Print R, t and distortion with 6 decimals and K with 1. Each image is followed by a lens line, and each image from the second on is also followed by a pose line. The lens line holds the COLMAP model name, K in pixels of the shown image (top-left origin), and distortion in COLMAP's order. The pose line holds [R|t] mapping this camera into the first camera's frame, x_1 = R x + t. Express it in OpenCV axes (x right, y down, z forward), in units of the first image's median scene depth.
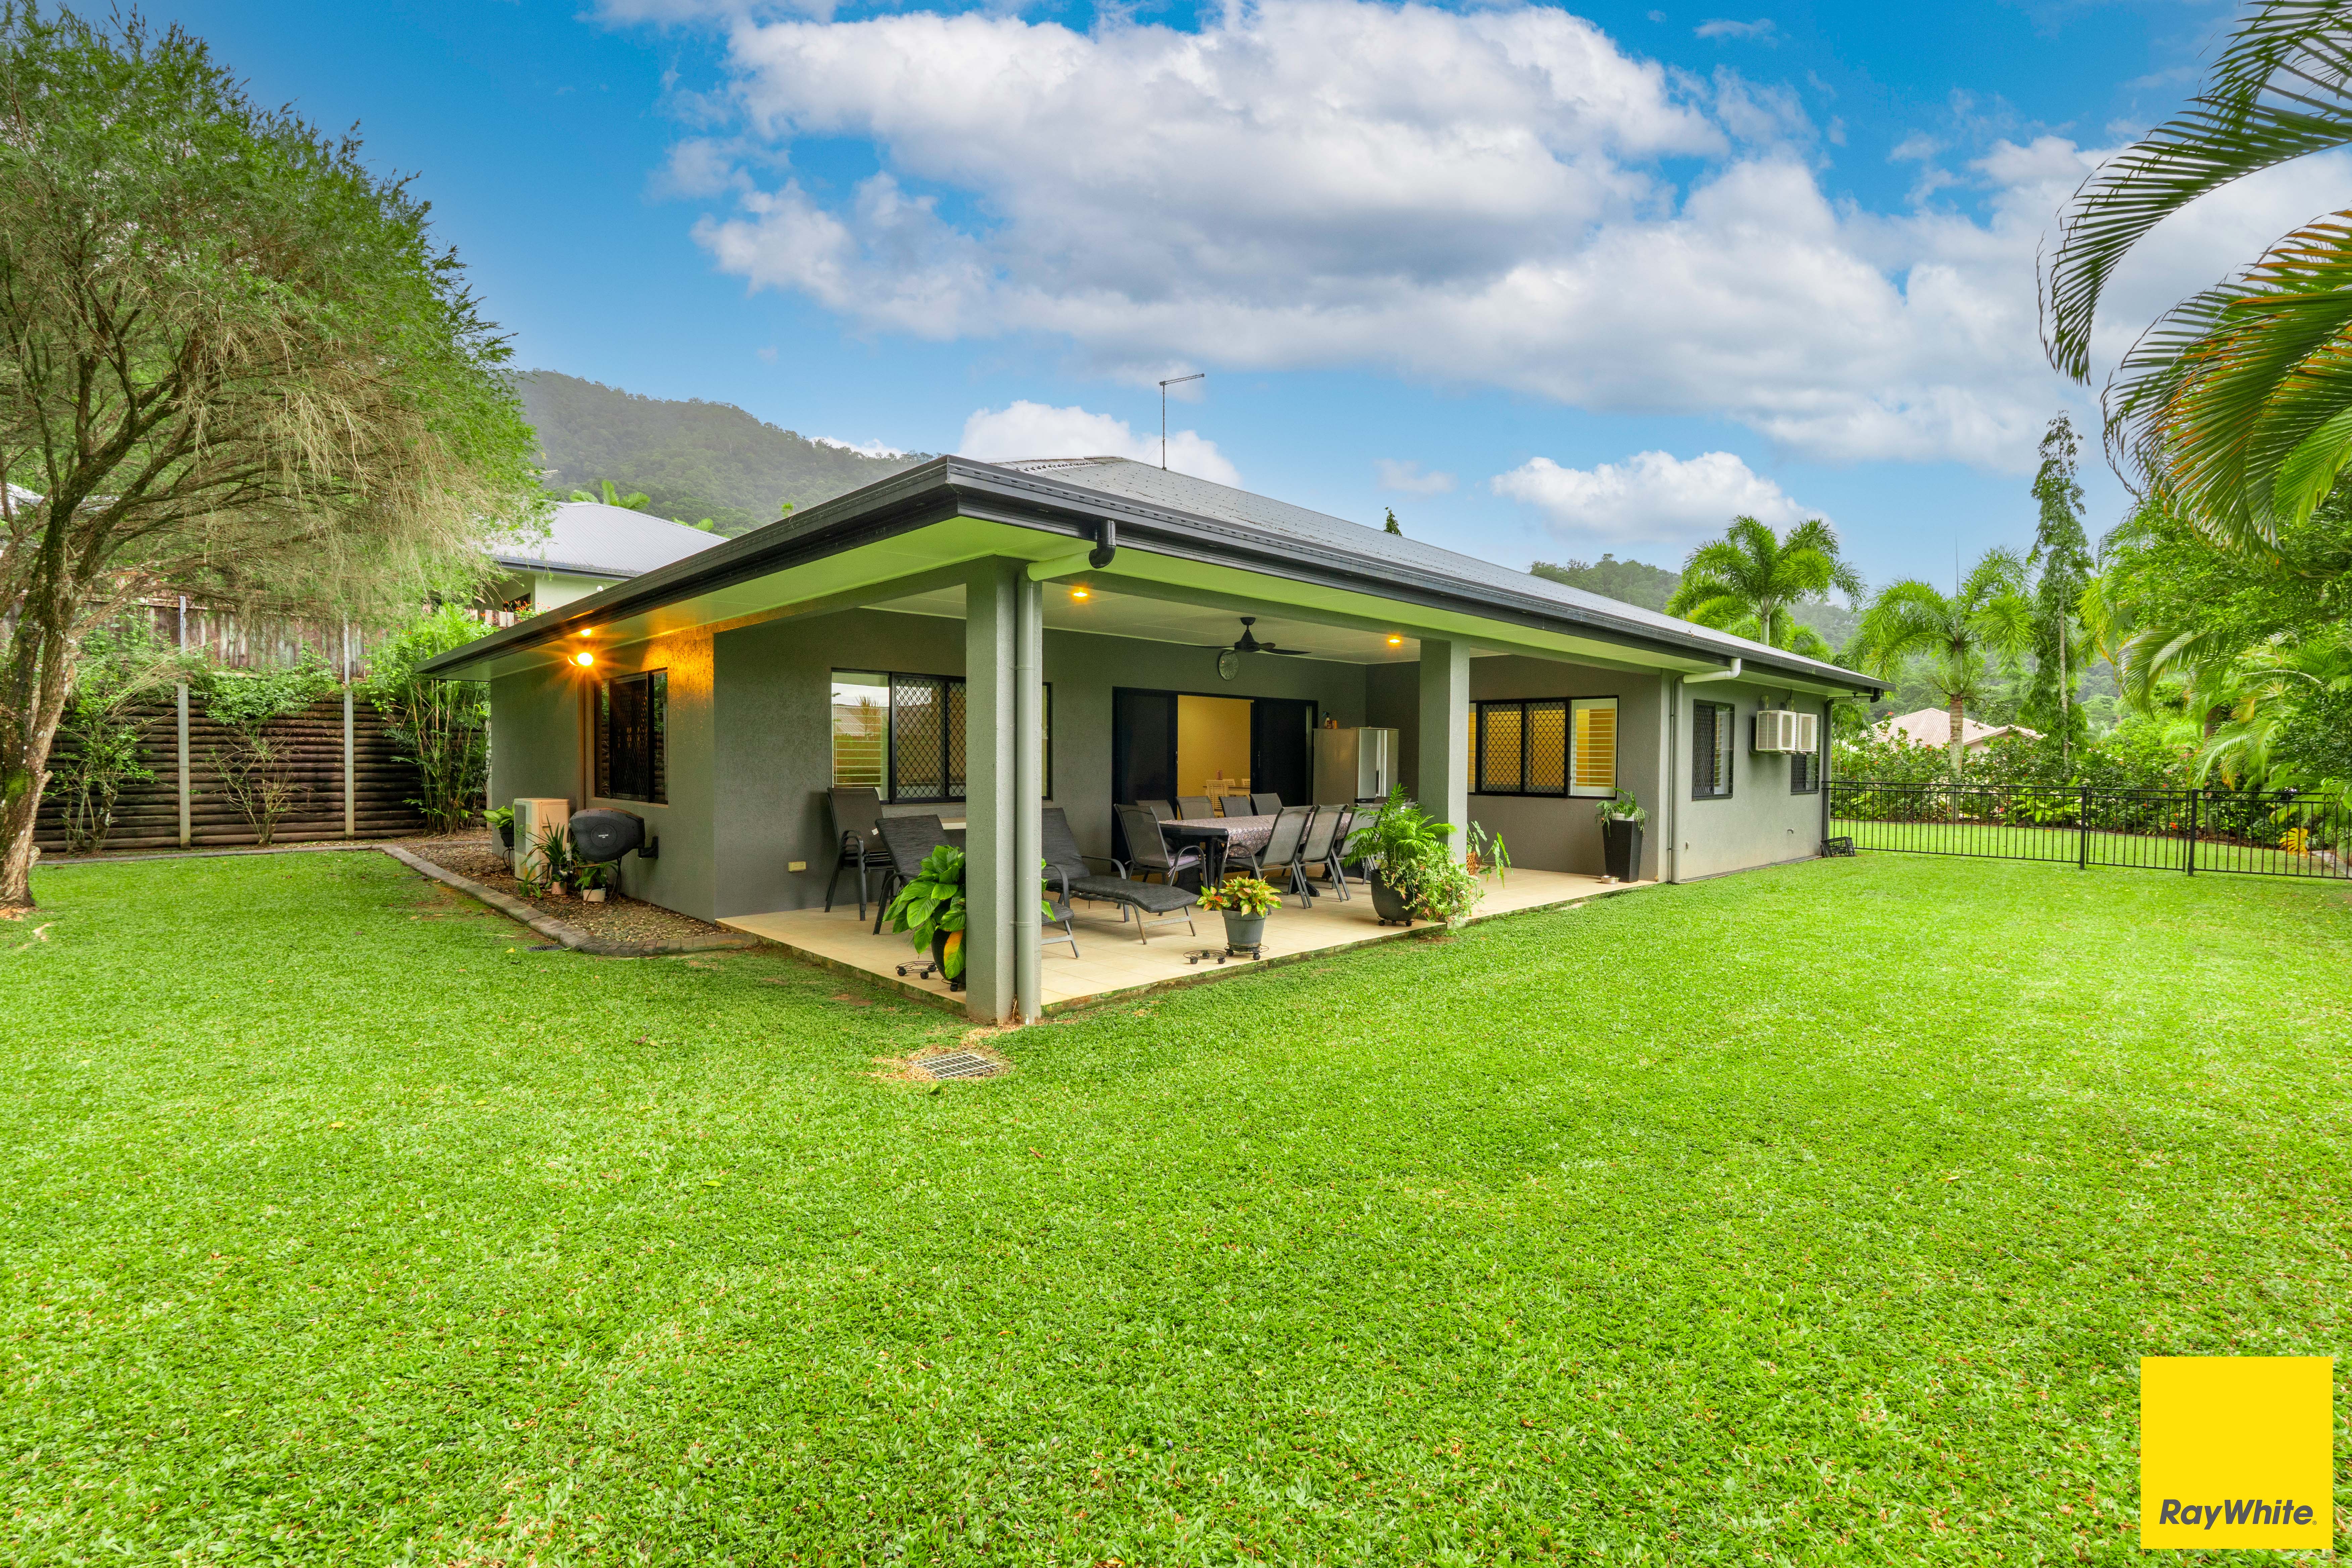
lens RADIAL K [[1040.6, 0, 1177.0], [0, 1040.6, 781.4], [0, 0, 1]] dist [0.001006, 0.000704]
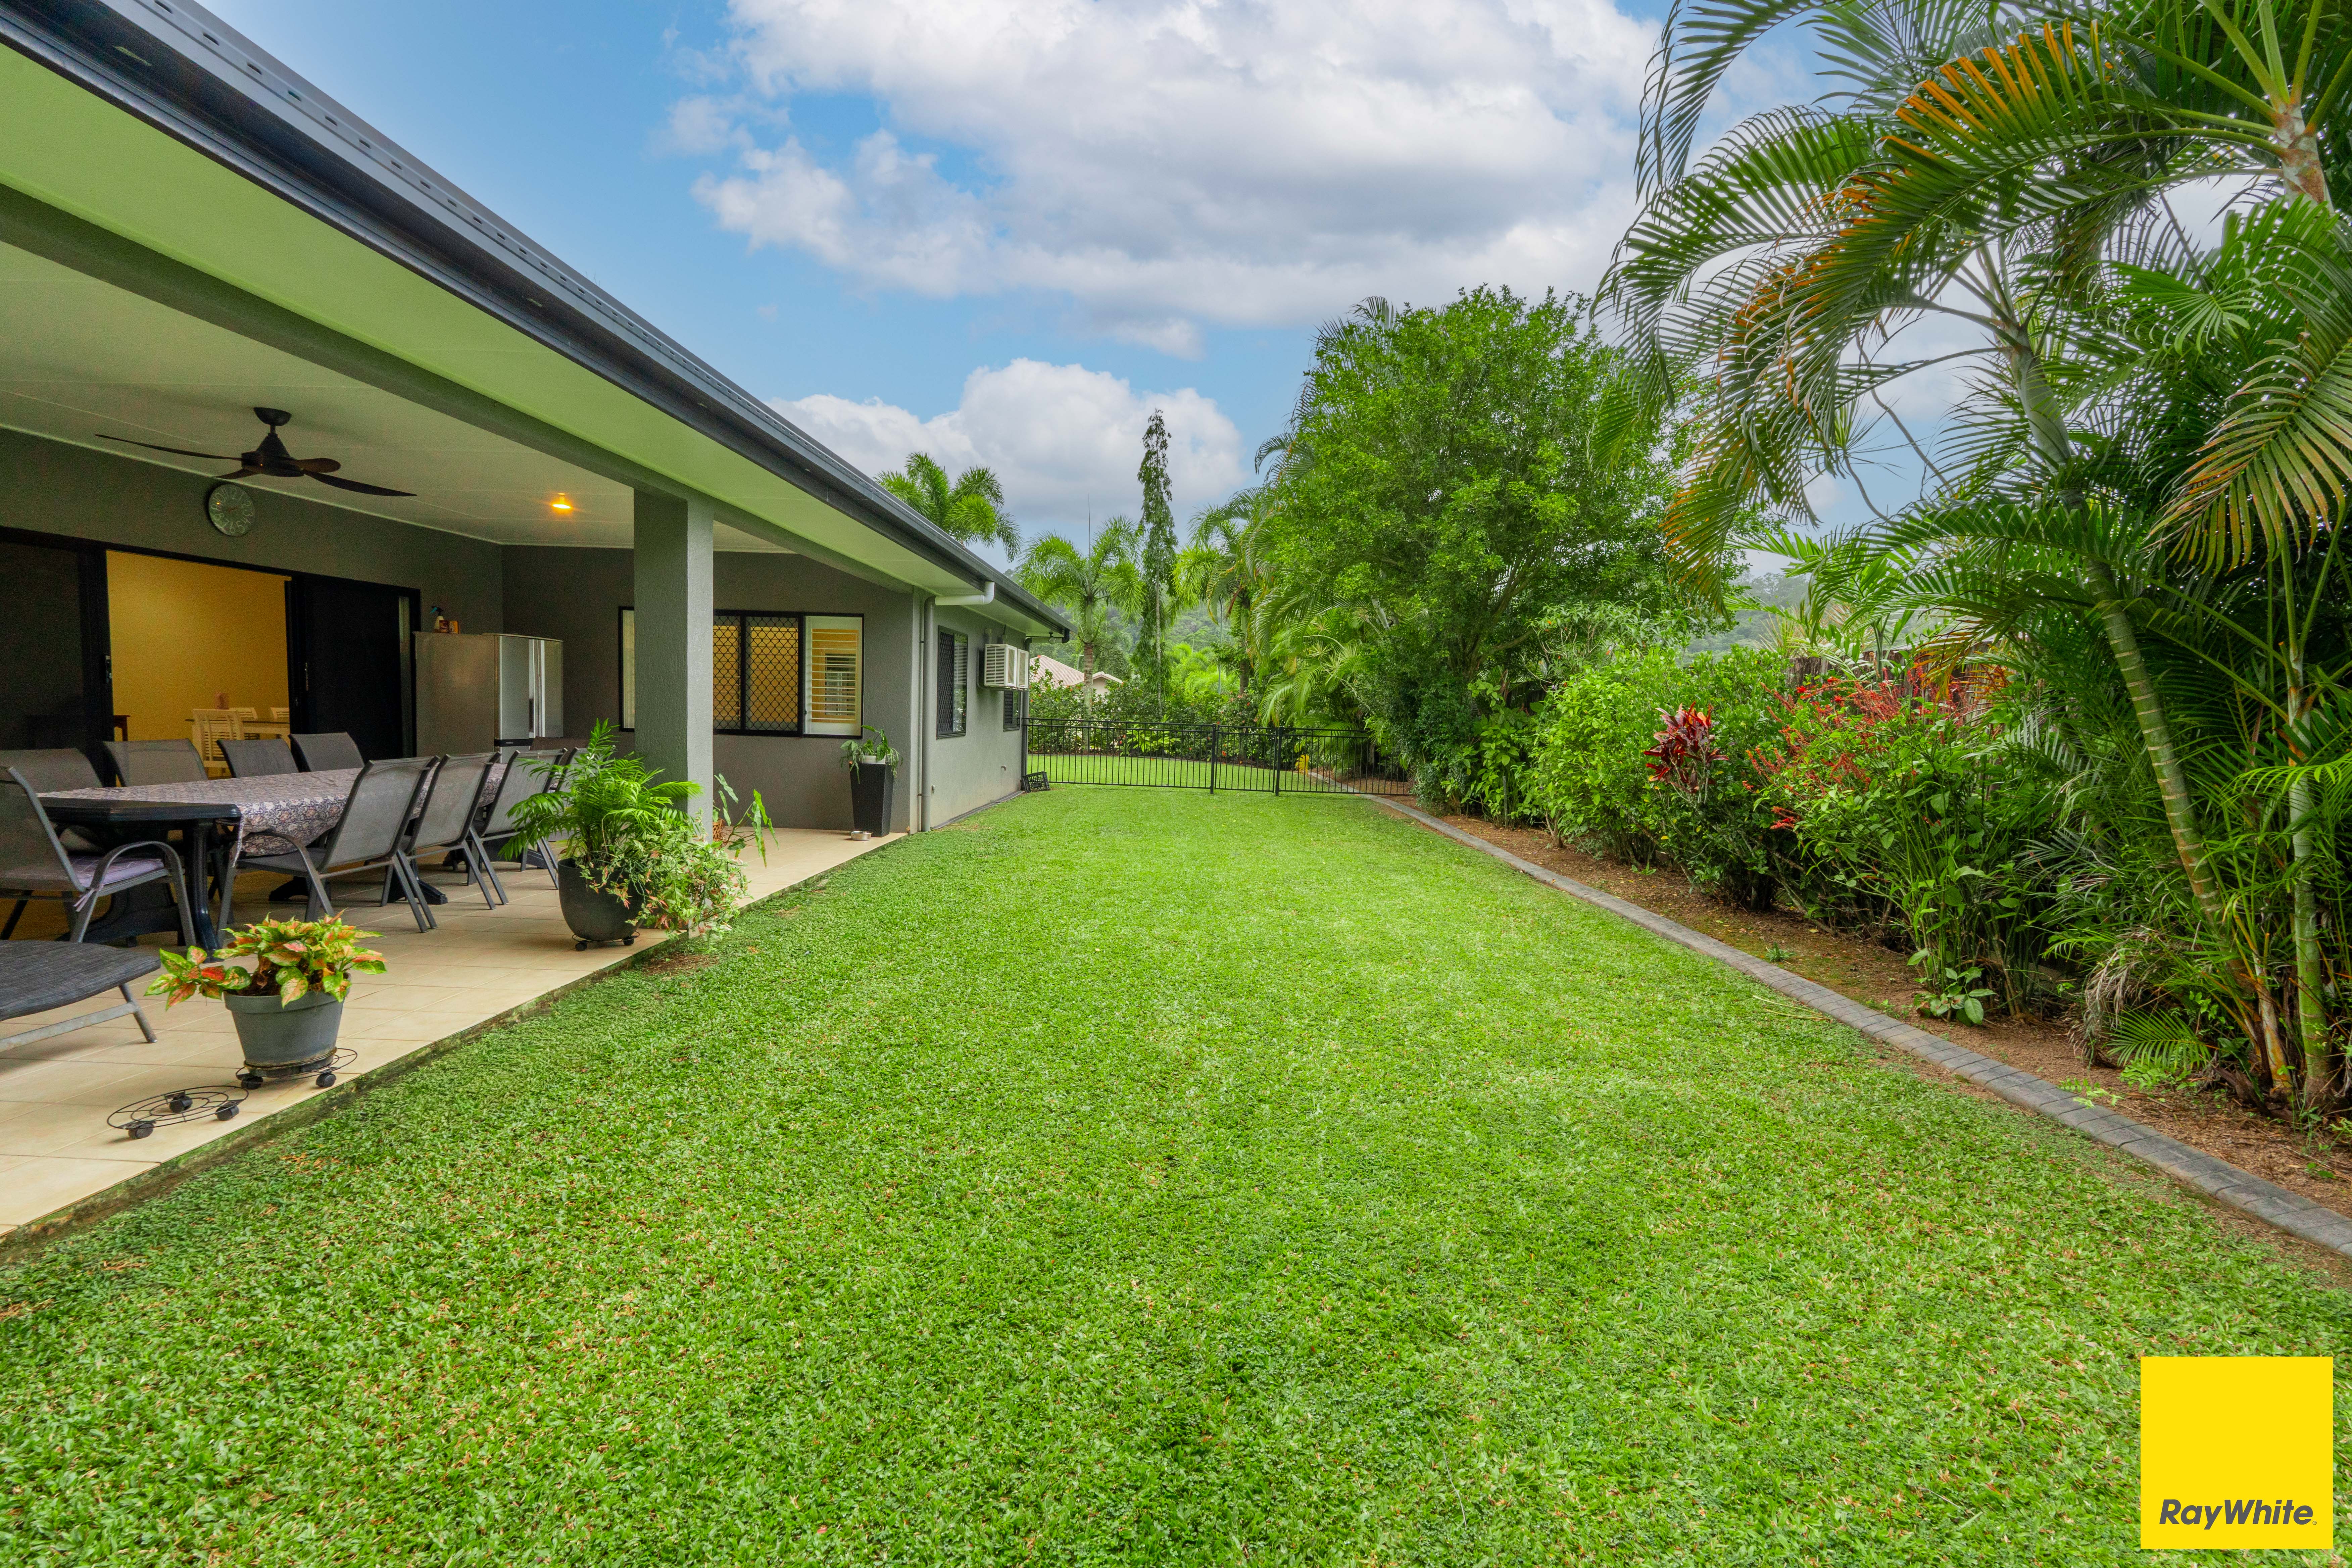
lens RADIAL K [[1040.6, 0, 1177.0], [0, 1040.6, 781.4], [0, 0, 1]] dist [0.001006, 0.000704]
pose [[0.713235, -0.035739, 0.700013, 0.015722], [-0.009124, 0.998141, 0.060256, -0.001257], [-0.700866, -0.049364, 0.711583, 0.246290]]
